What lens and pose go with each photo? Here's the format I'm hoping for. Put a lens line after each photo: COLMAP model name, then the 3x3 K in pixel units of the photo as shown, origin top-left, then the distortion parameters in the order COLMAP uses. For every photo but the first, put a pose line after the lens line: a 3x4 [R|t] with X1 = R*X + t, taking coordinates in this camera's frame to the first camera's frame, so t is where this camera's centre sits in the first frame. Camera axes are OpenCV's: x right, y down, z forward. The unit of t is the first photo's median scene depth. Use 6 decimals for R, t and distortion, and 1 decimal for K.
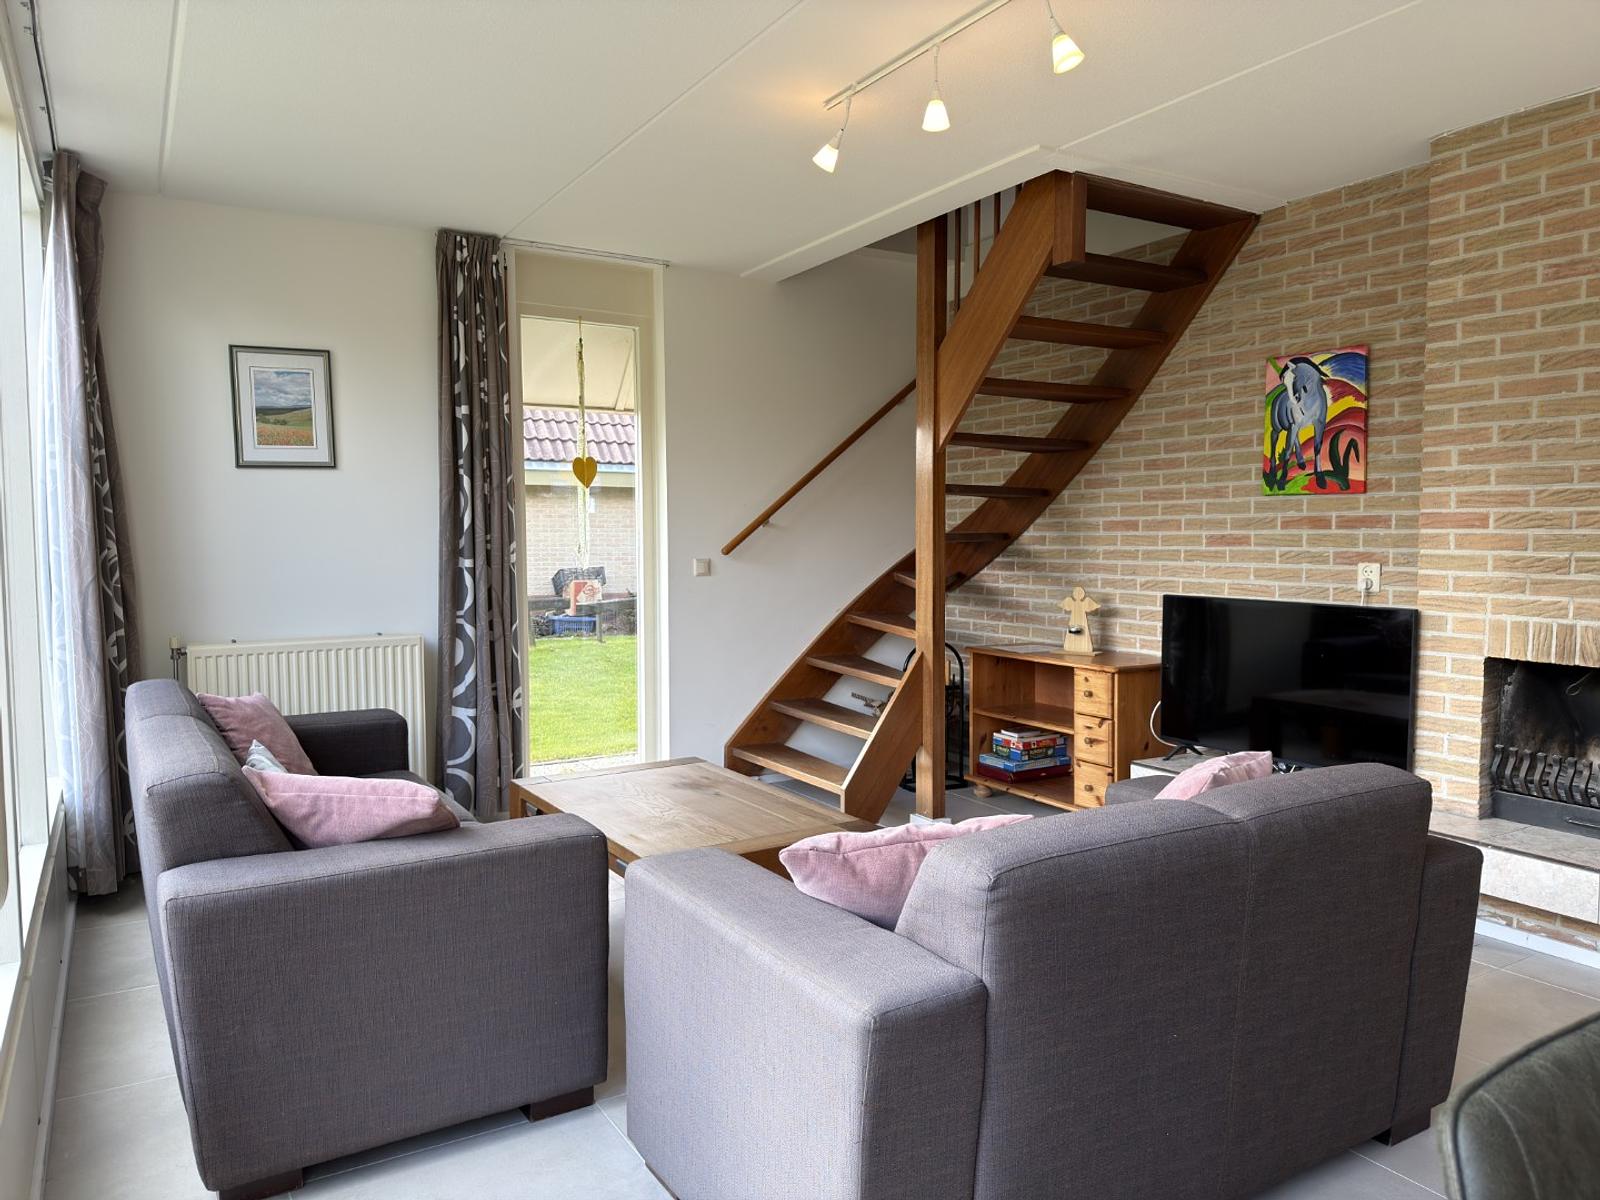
lens RADIAL K [[1123.9, 0, 794.8], [0, 1123.9, 606.1], [0, 0, 1]] dist [0.051446, -0.055171]
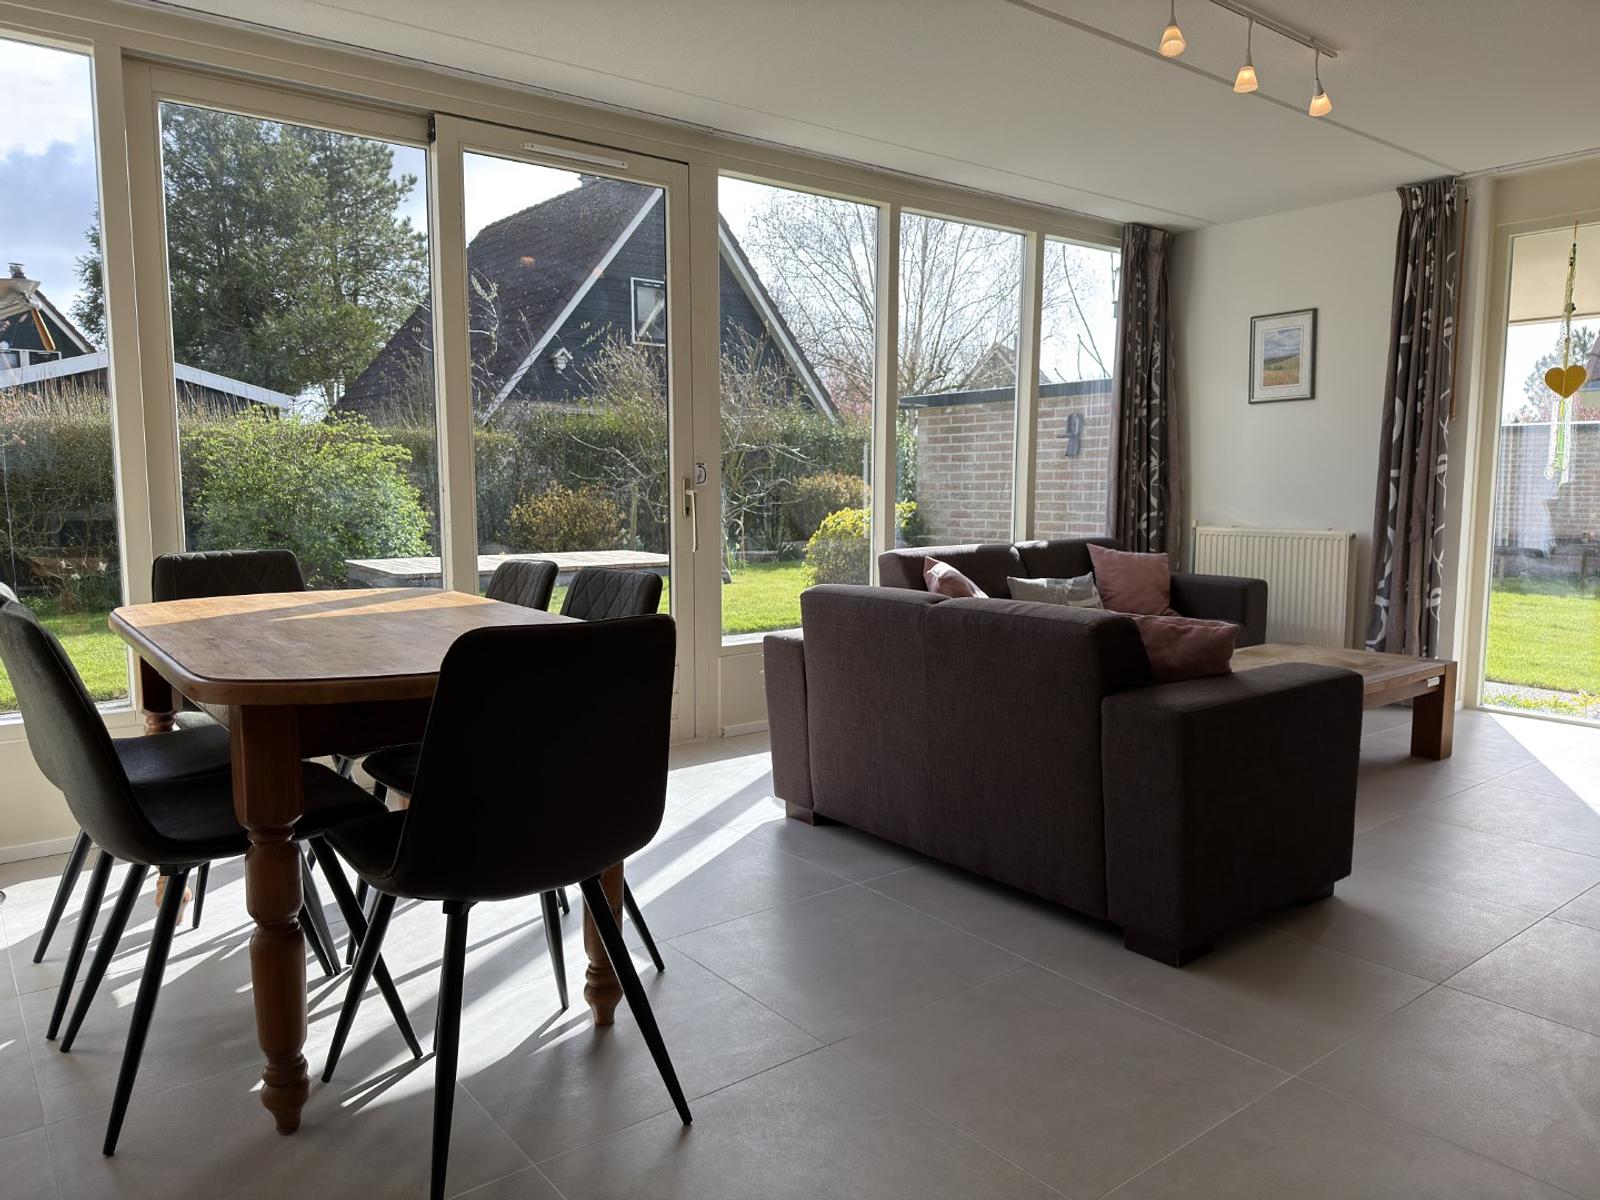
lens RADIAL K [[1123.9, 0, 786.6], [0, 1123.9, 599.0], [0, 0, 1]] dist [0.051446, -0.055171]
pose [[0.120335, 0.110771, -0.986534, 0.813067], [-0.066033, 0.992448, 0.103381, 0.010590], [0.990535, 0.052703, 0.126740, 0.245994]]
